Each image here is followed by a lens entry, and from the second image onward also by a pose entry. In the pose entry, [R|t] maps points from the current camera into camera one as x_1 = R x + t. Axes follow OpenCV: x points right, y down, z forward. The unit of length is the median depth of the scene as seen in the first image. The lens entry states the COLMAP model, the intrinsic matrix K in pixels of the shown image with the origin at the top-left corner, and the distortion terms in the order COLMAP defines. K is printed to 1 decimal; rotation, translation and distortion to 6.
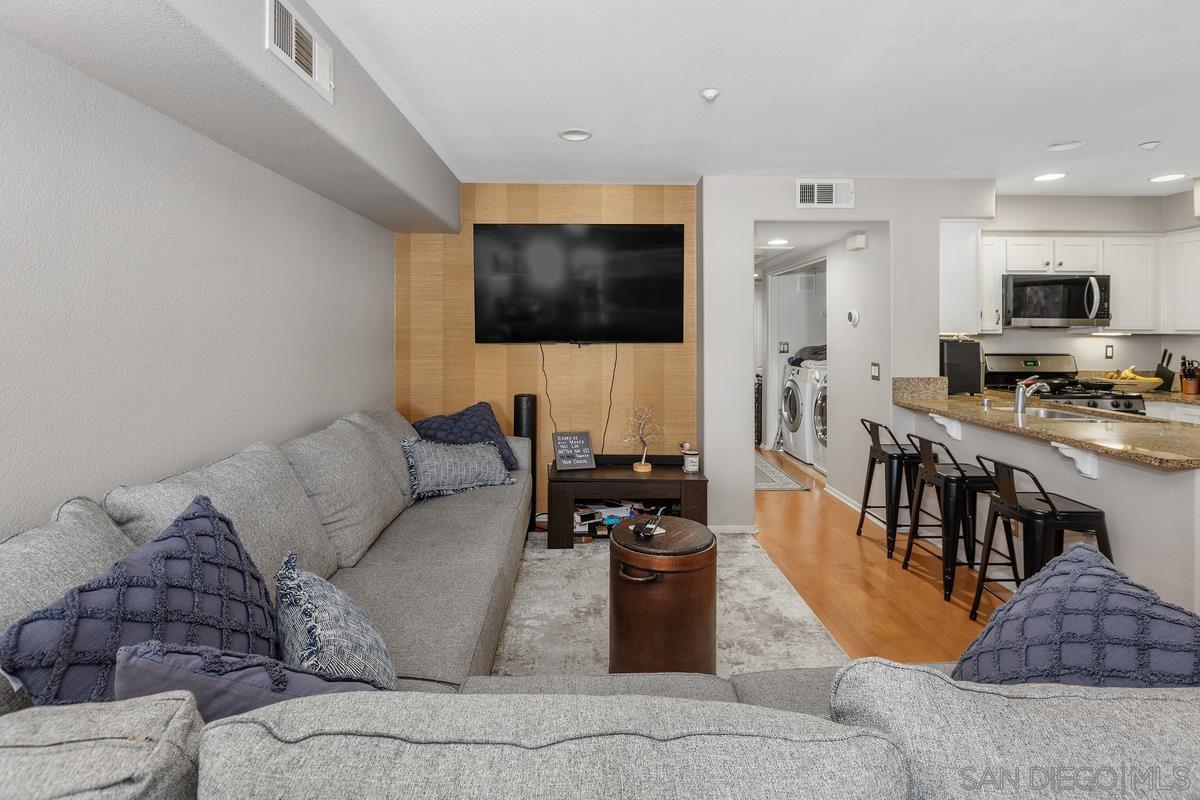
lens RADIAL K [[551.8, 0, 601.1], [0, 551.8, 332.4], [0, 0, 1]] dist [-0.002195, -0.000574]
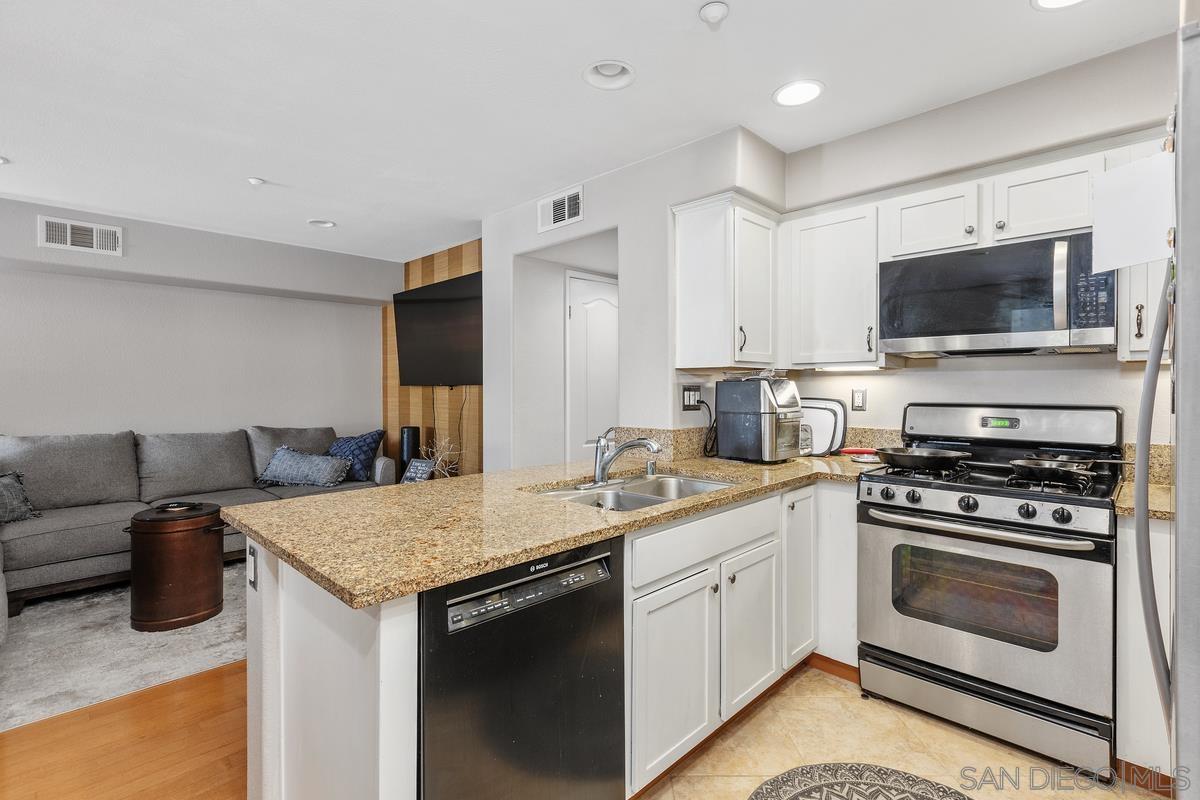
lens RADIAL K [[558.2, 0, 595.2], [0, 558.2, 389.5], [0, 0, 1]] dist [0.001446, 0.000005]
pose [[0.697710, 0.000373, -0.716380, 0.999611], [0.004987, 0.999973, 0.005378, 0.022649], [0.716363, -0.007325, 0.697690, 0.397644]]
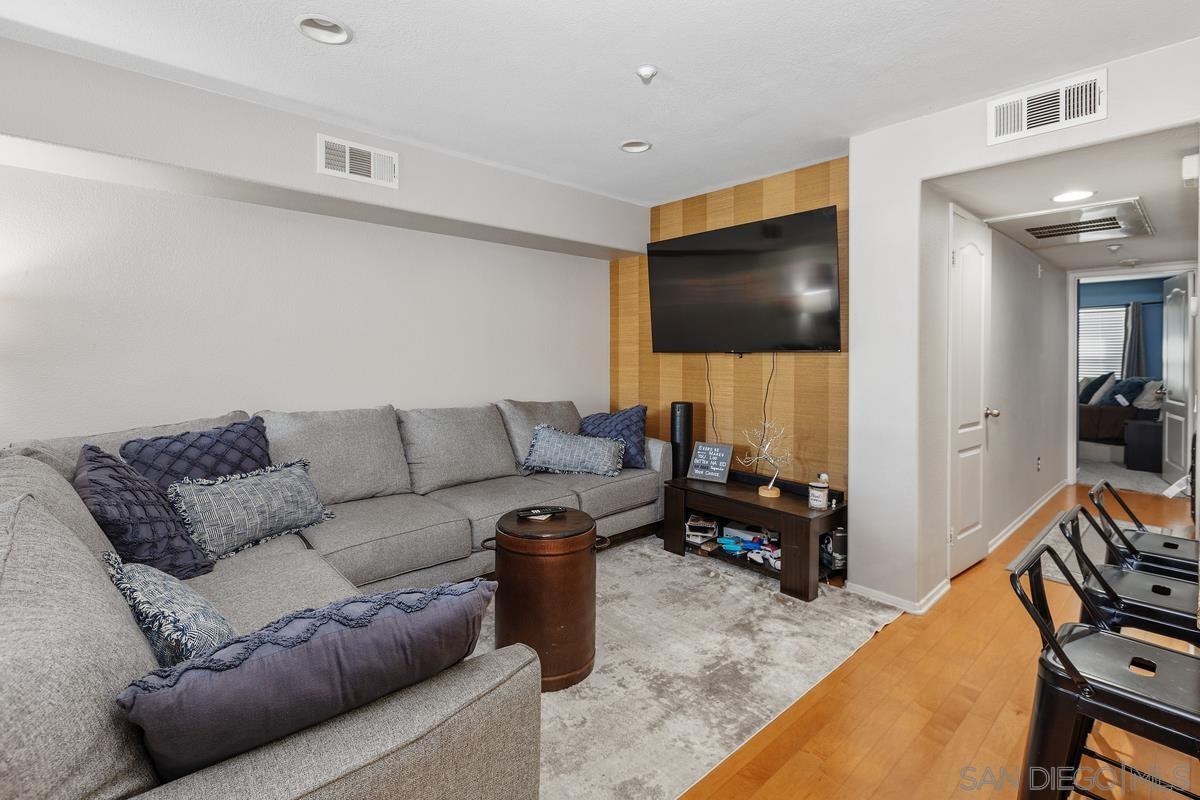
lens RADIAL K [[546.8, 0, 597.4], [0, 546.8, 359.9], [0, 0, 1]] dist [0.000026, -0.000084]
pose [[0.658123, 0.007751, -0.752870, 0.500802], [-0.002105, 0.999962, 0.008455, 0.023965], [0.752907, -0.003980, 0.658115, 0.197761]]
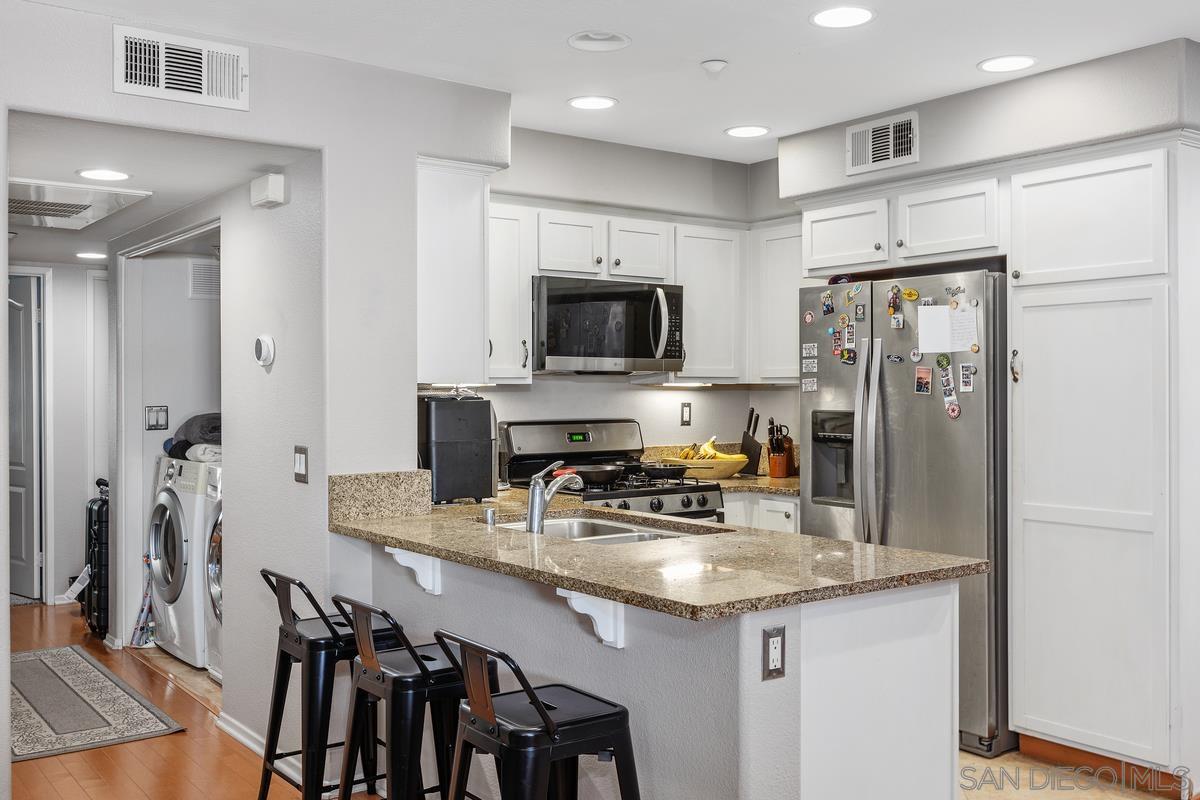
lens RADIAL K [[1127.2, 0, 600.0], [0, 1127.2, 400.0], [0, 0, 1]] dist [0.003419, 0.004818]
pose [[0.805883, -0.011160, 0.591969, 0.129742], [0.003066, 0.999888, 0.014676, 0.001576], [-0.592066, -0.010012, 0.805827, 0.065844]]
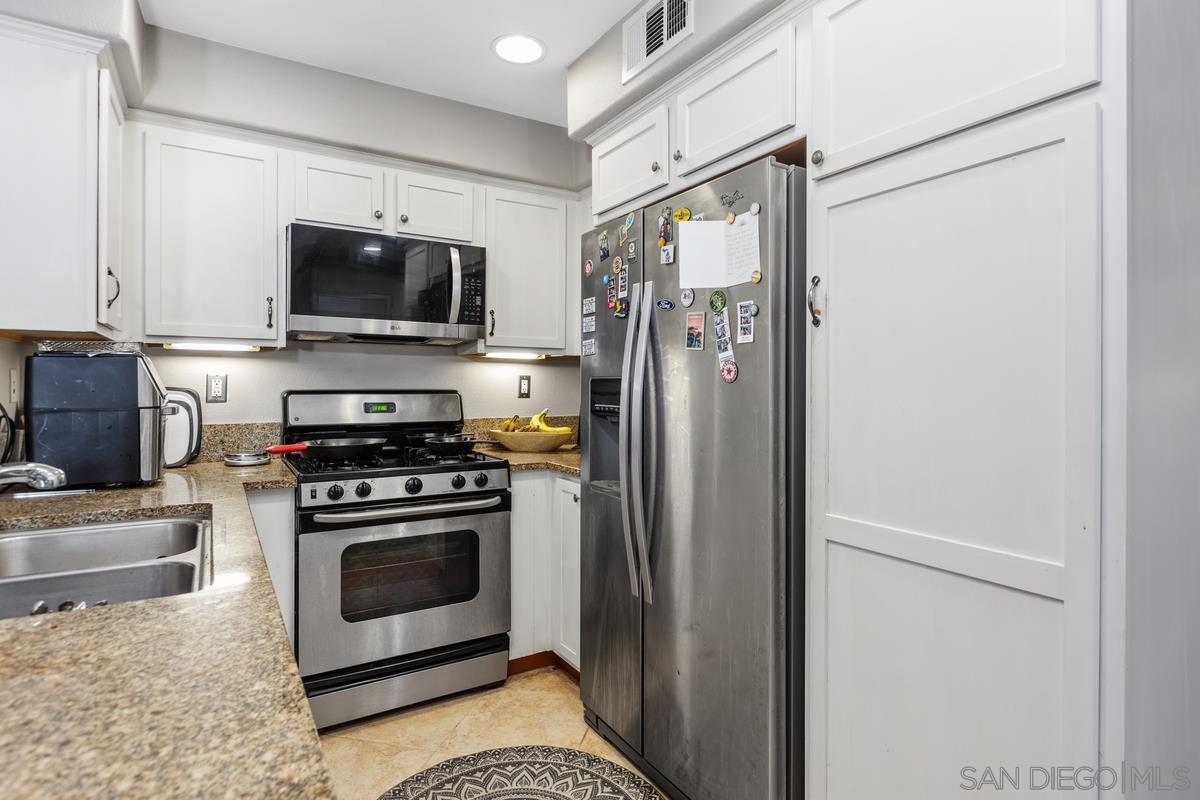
lens RADIAL K [[618.5, 0, 599.4], [0, 618.5, 386.3], [0, 0, 1]] dist [-0.001870, -0.001619]
pose [[0.856393, -0.001734, 0.516322, 0.729575], [-0.002571, 0.999968, 0.007622, 0.033850], [-0.516319, -0.007855, 0.856360, 0.414414]]
